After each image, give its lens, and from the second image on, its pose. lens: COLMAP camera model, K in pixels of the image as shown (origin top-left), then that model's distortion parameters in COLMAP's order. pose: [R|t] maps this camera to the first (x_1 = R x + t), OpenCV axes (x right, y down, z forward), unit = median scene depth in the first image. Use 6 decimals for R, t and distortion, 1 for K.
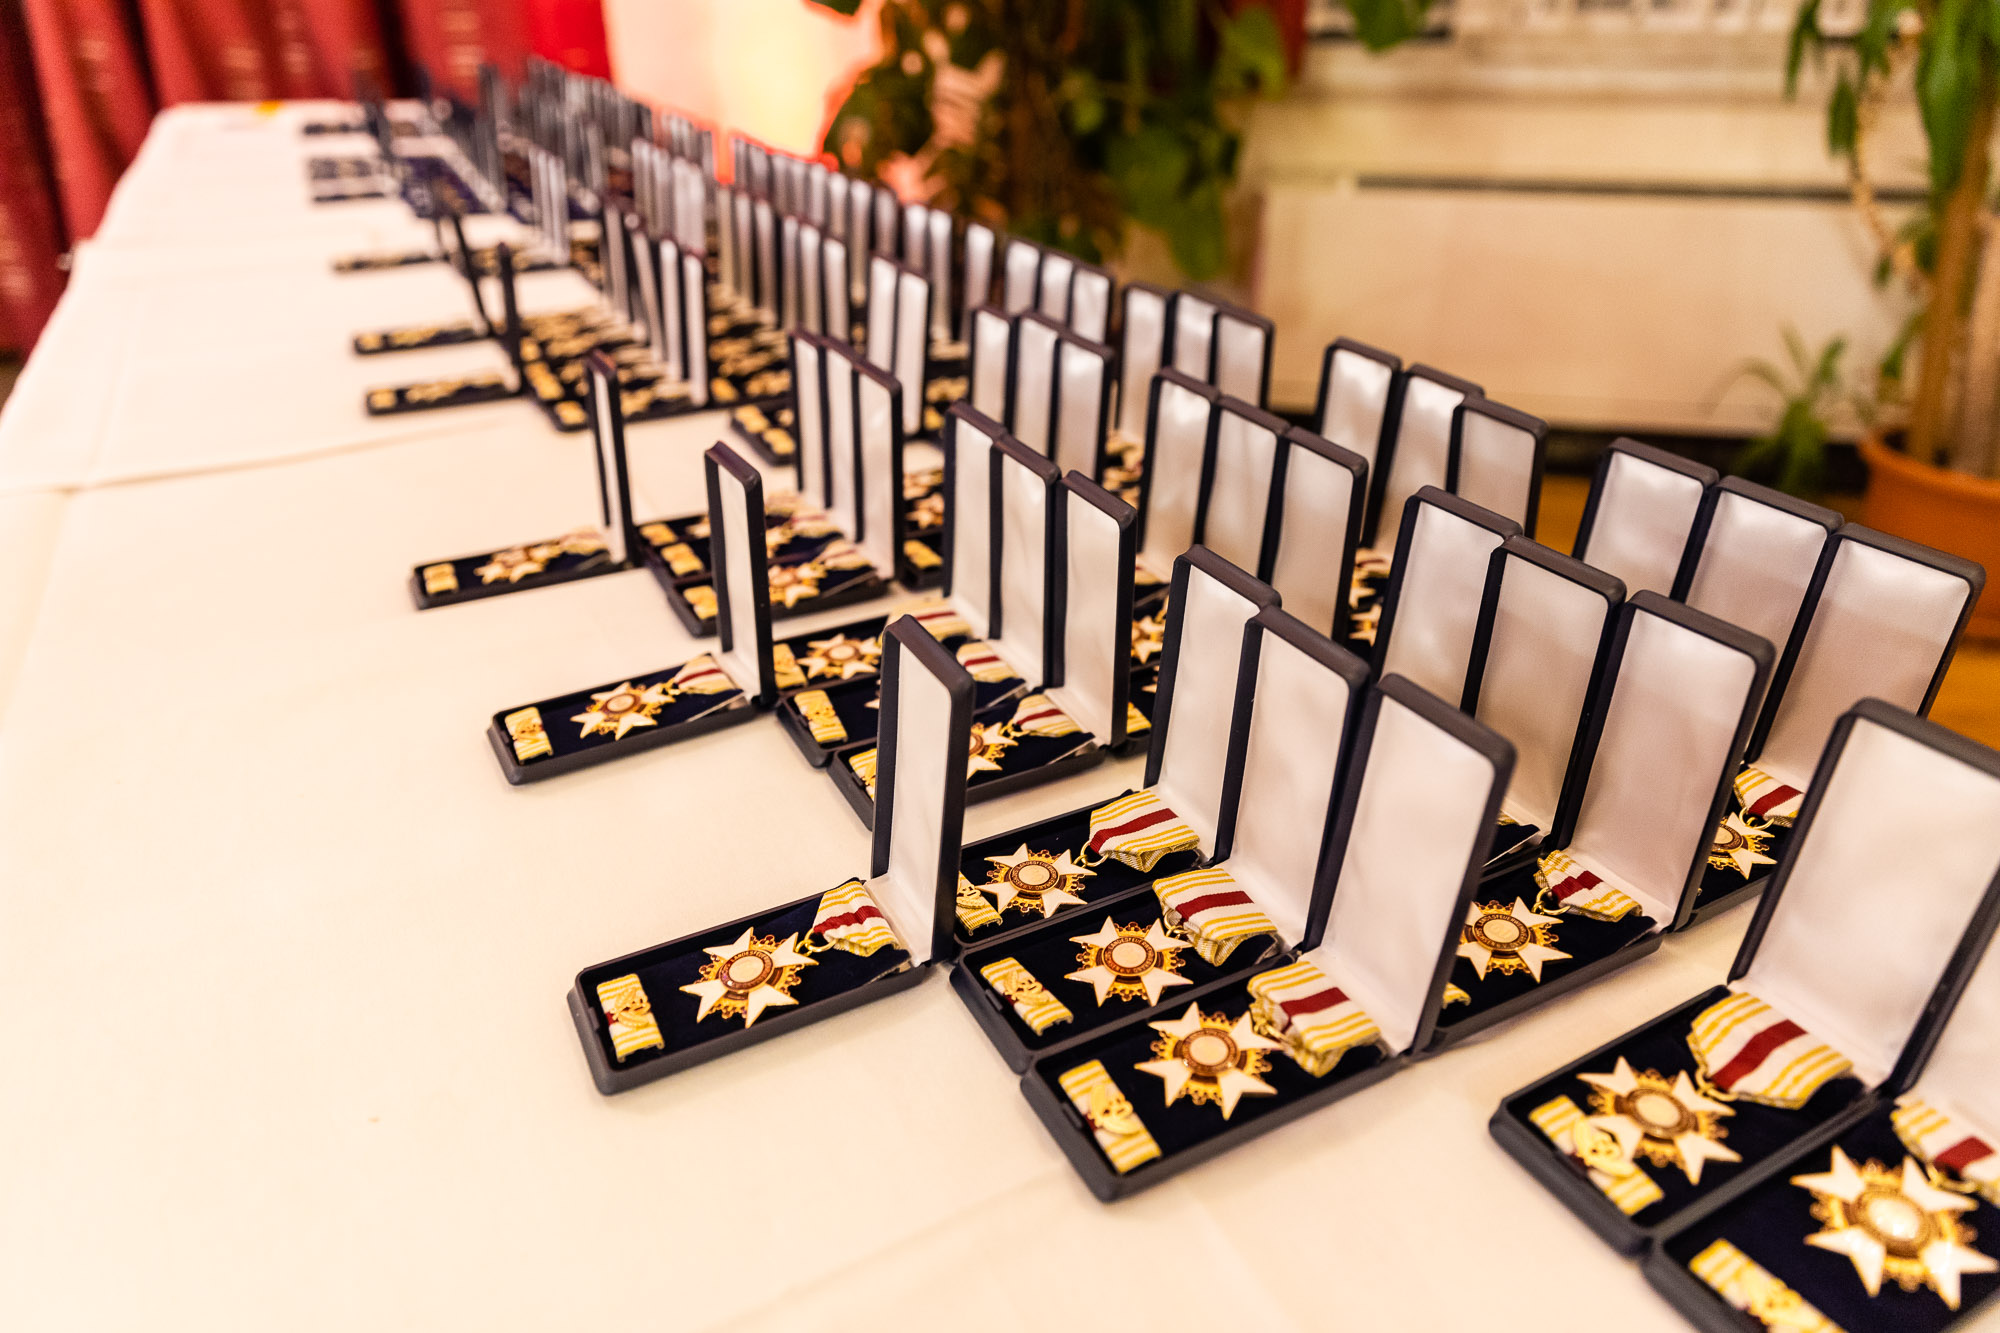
lens RADIAL K [[1275.4, 0, 1000.0], [0, 1275.4, 666.5], [0, 0, 1]] dist [-0.001546, 0.002317]
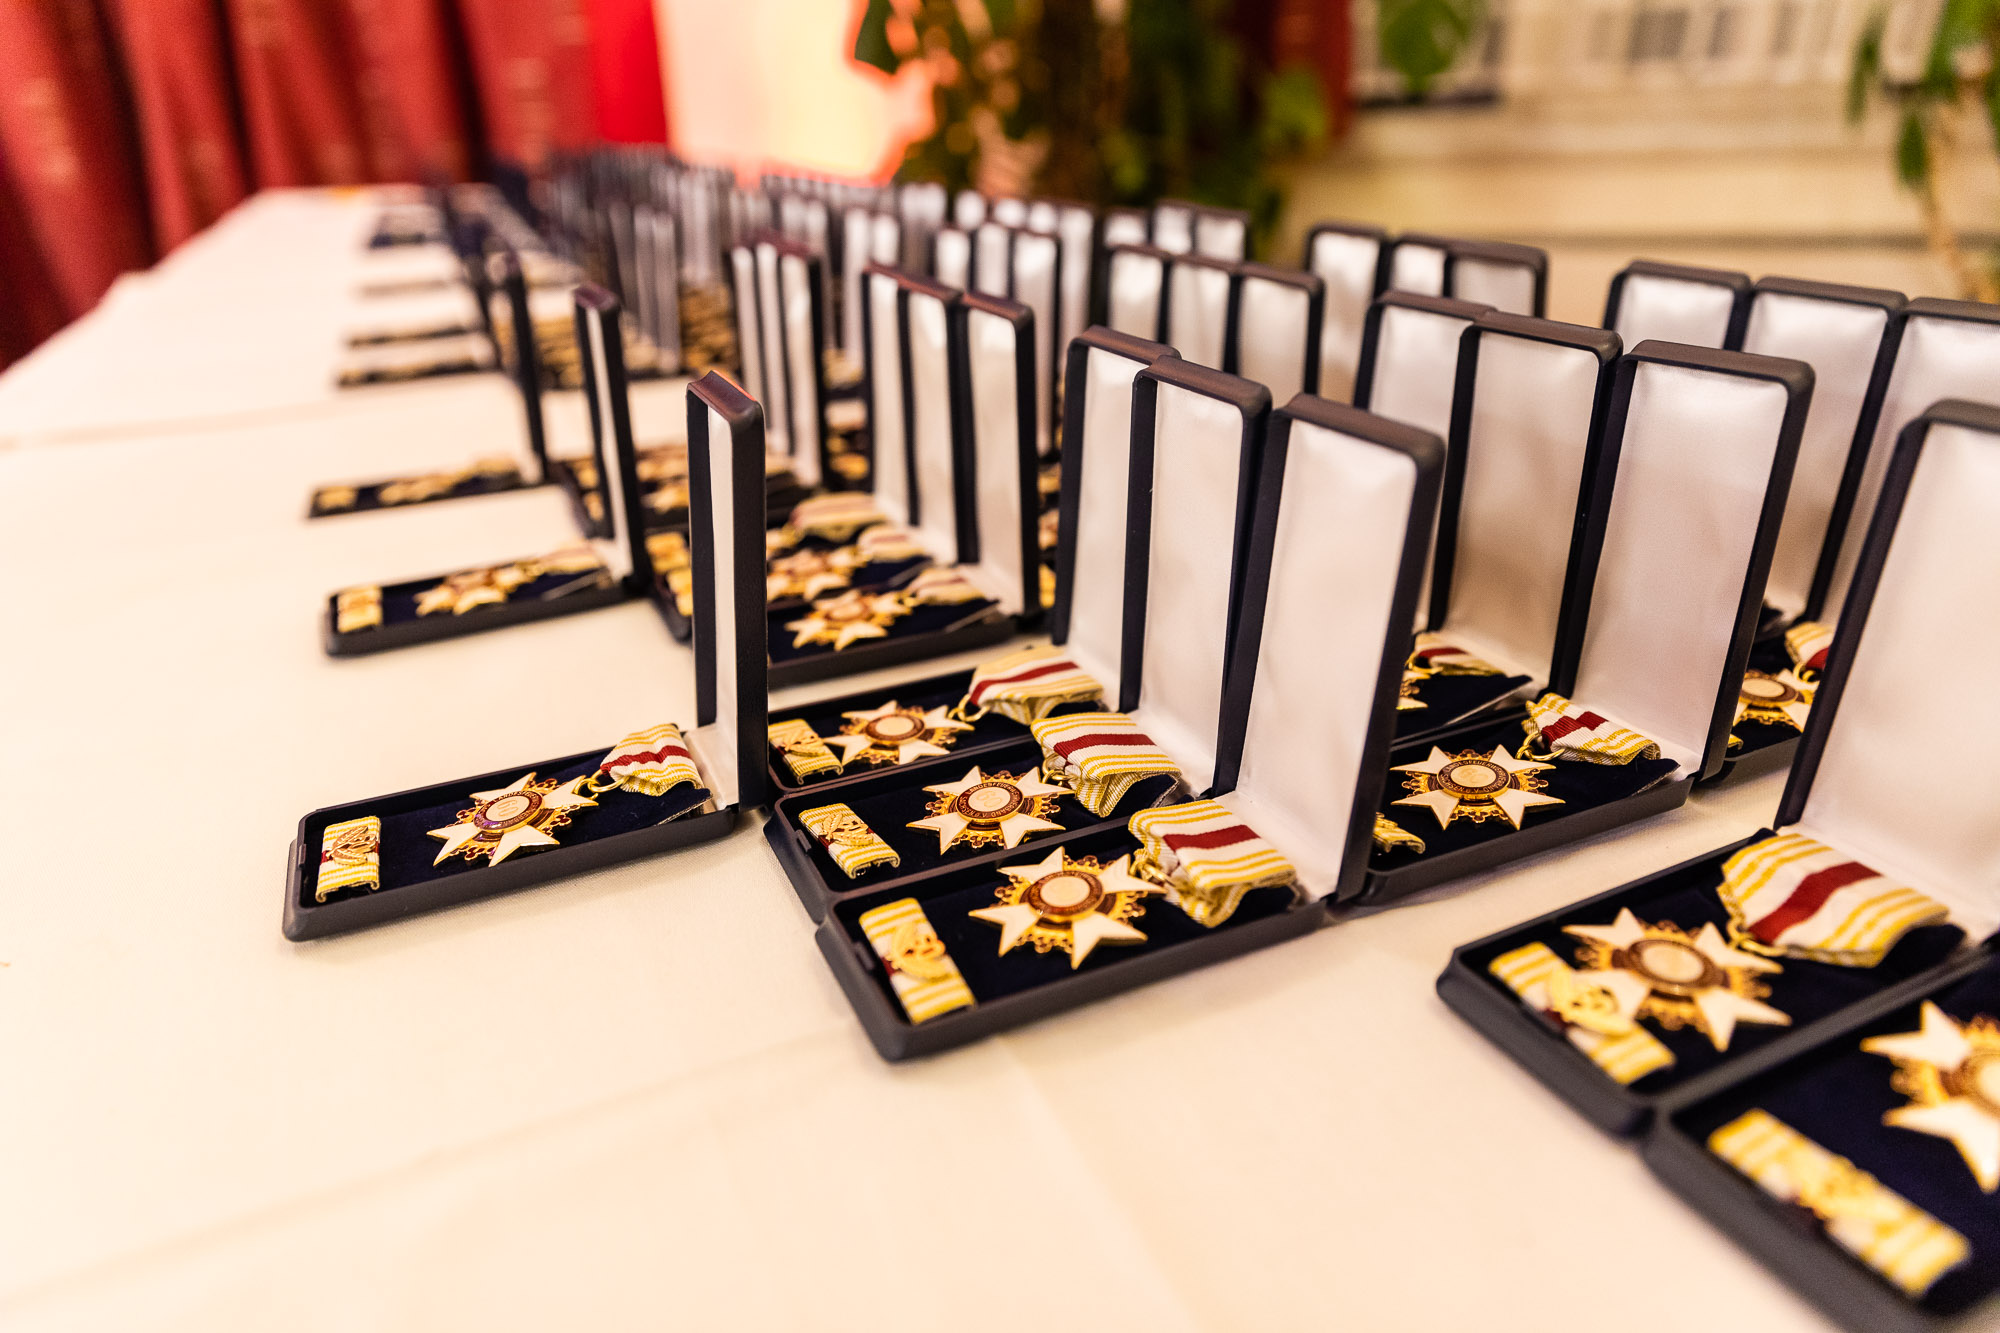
lens RADIAL K [[1269.8, 0, 1000.0], [0, 1269.8, 666.5], [0, 0, 1]] dist [-0.002714, -0.001343]
pose [[0.998302, 0.000166, -0.058246, 0.164420], [-0.004924, 0.996657, -0.081547, 0.223158], [0.058038, 0.081695, 0.994966, 0.229893]]
